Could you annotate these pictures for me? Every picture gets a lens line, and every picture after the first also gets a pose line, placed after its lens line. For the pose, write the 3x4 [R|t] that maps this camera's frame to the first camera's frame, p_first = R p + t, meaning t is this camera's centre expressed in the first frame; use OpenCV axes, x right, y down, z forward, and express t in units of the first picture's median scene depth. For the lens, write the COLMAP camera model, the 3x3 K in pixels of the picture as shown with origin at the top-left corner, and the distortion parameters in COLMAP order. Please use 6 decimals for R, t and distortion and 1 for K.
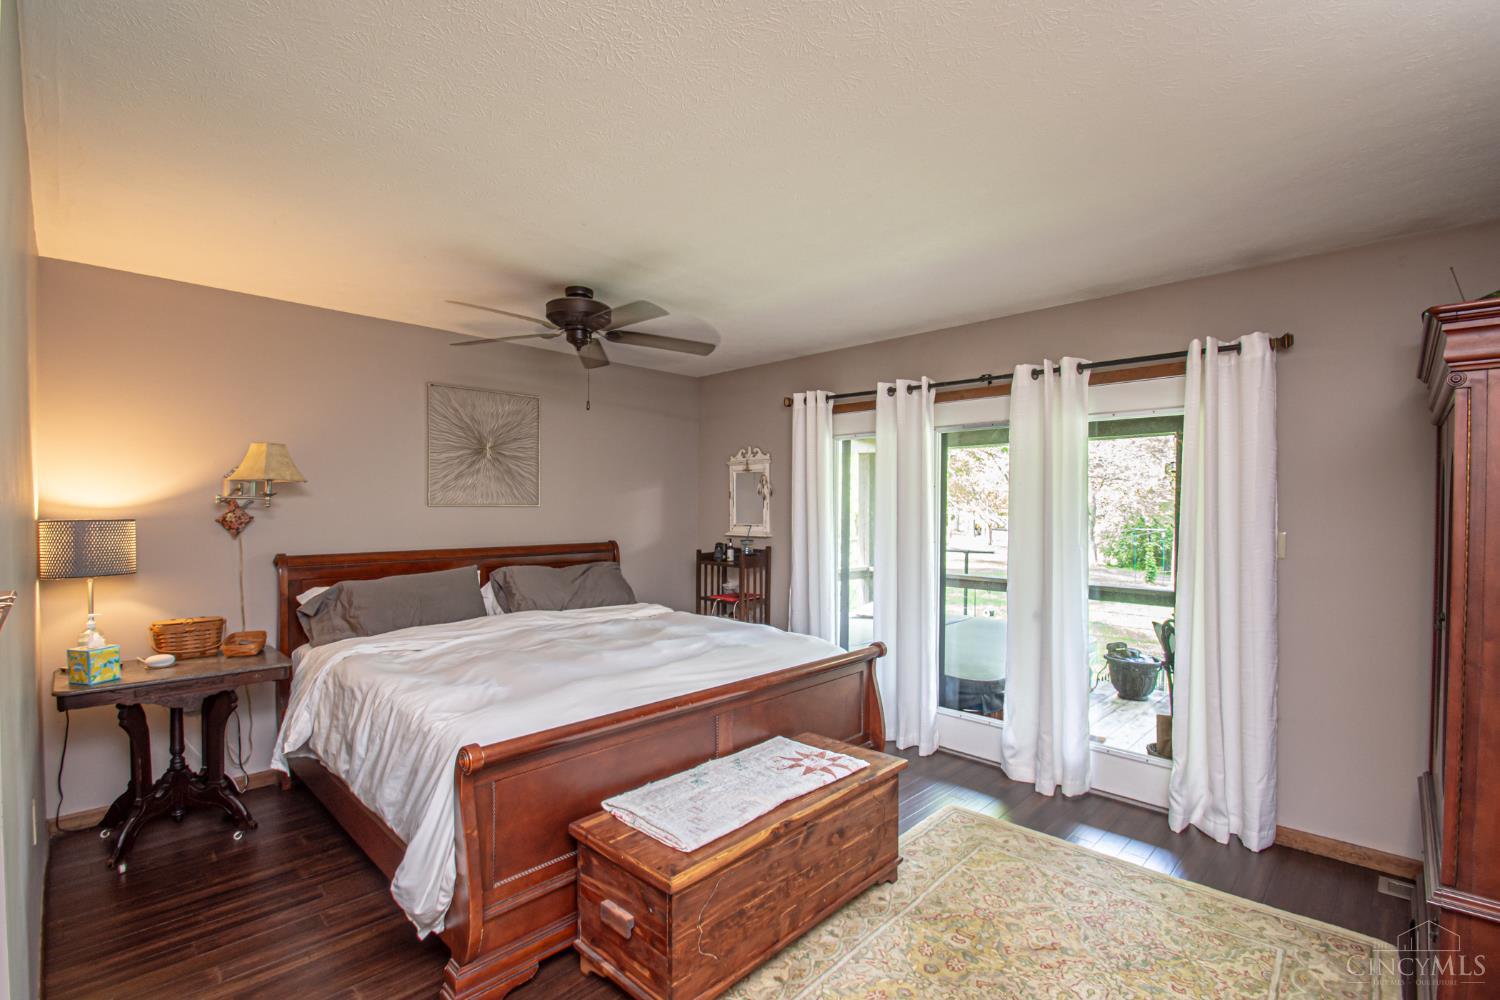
lens RADIAL K [[674.6, 0, 738.5], [0, 674.6, 507.3], [0, 0, 1]] dist [0.004966, -0.011791]
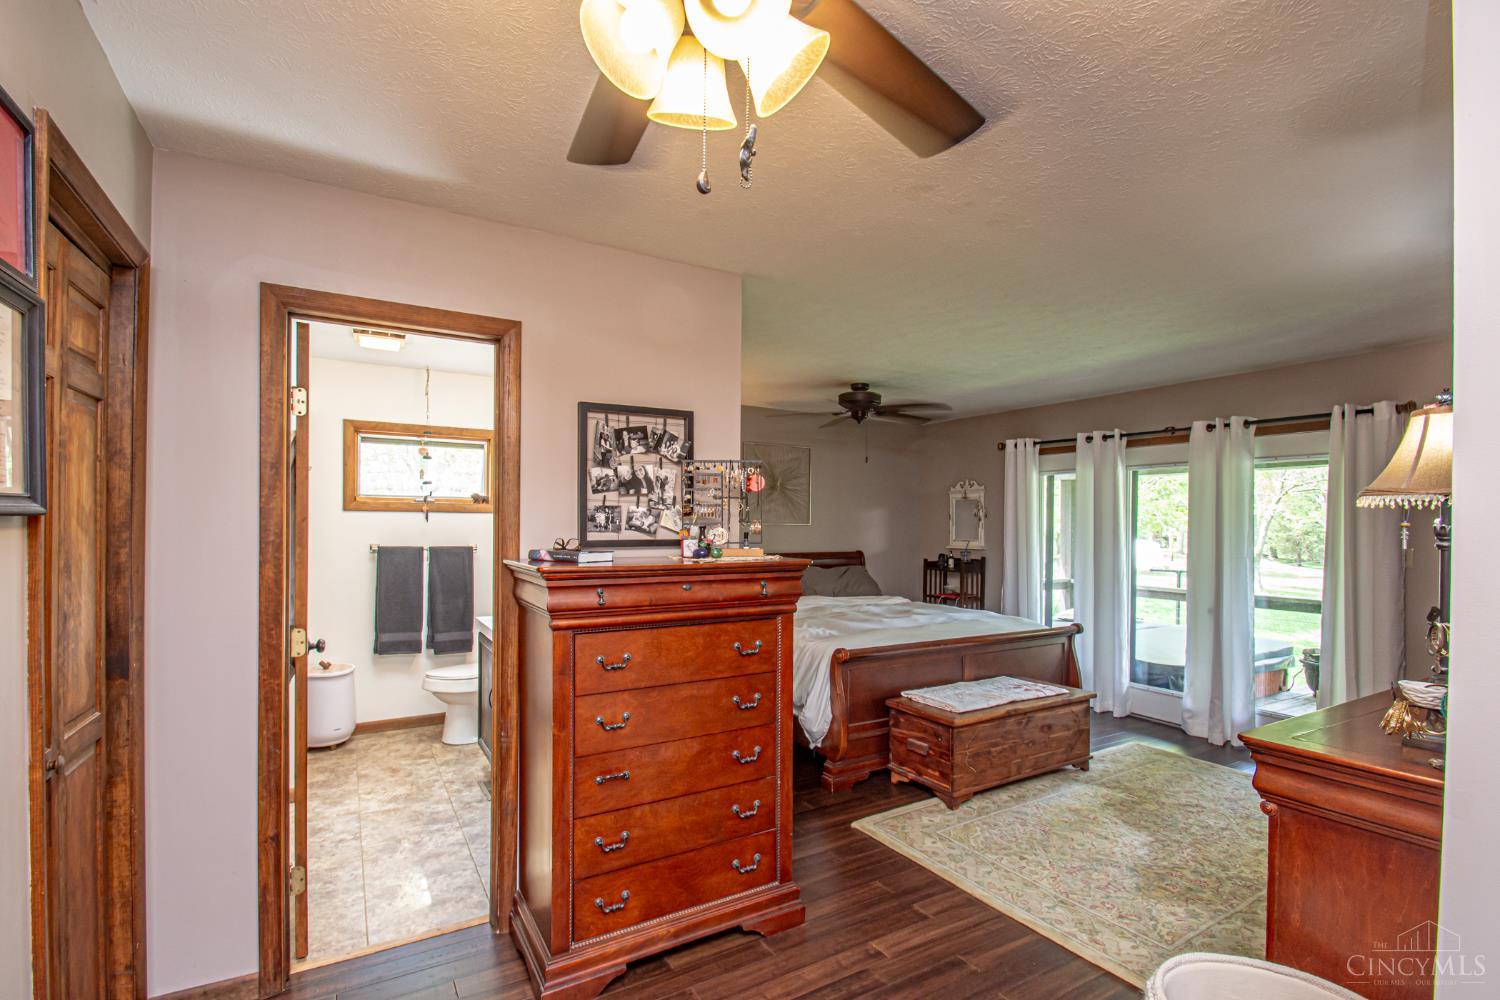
lens RADIAL K [[674.6, 0, 706.6], [0, 674.6, 518.8], [0, 0, 1]] dist [0.004966, -0.011791]
pose [[0.953649, 0.003492, -0.300900, -0.103888], [-0.006127, 0.999951, -0.007816, -0.002330], [0.300858, 0.009298, 0.953624, -0.563420]]
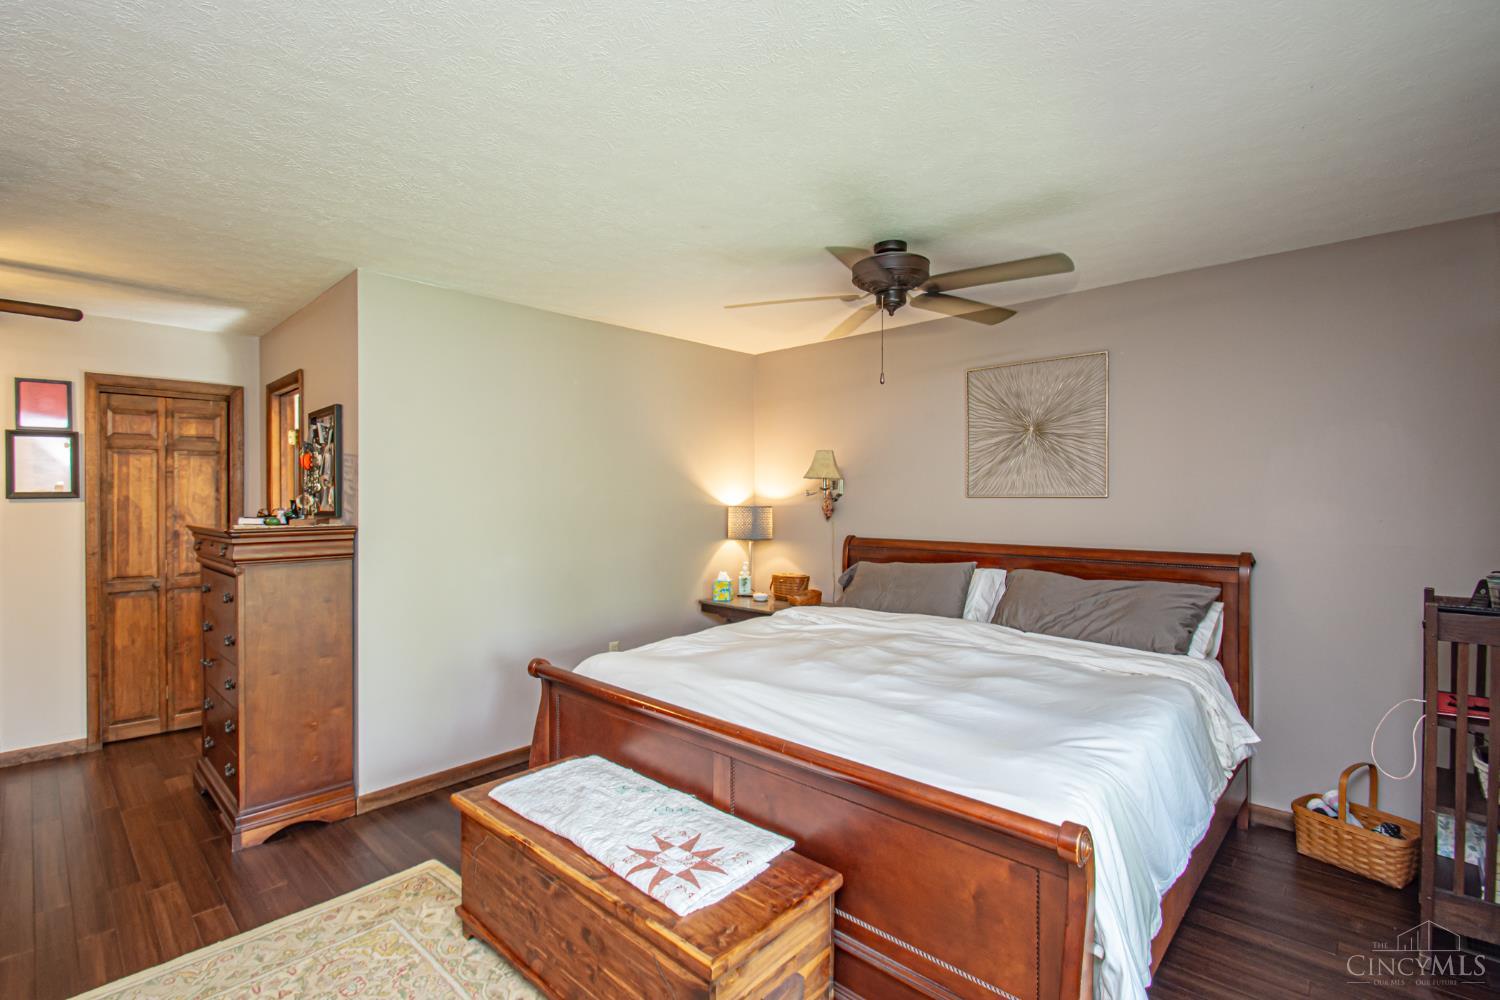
lens RADIAL K [[687.4, 0, 741.9], [0, 687.4, 498.9], [0, 0, 1]] dist [-0.017173, -0.000735]
pose [[0.018193, 0.000303, -0.999834, 0.621063], [-0.000862, 1.000000, 0.000287, -0.000100], [0.999834, 0.000857, 0.018193, 0.789590]]
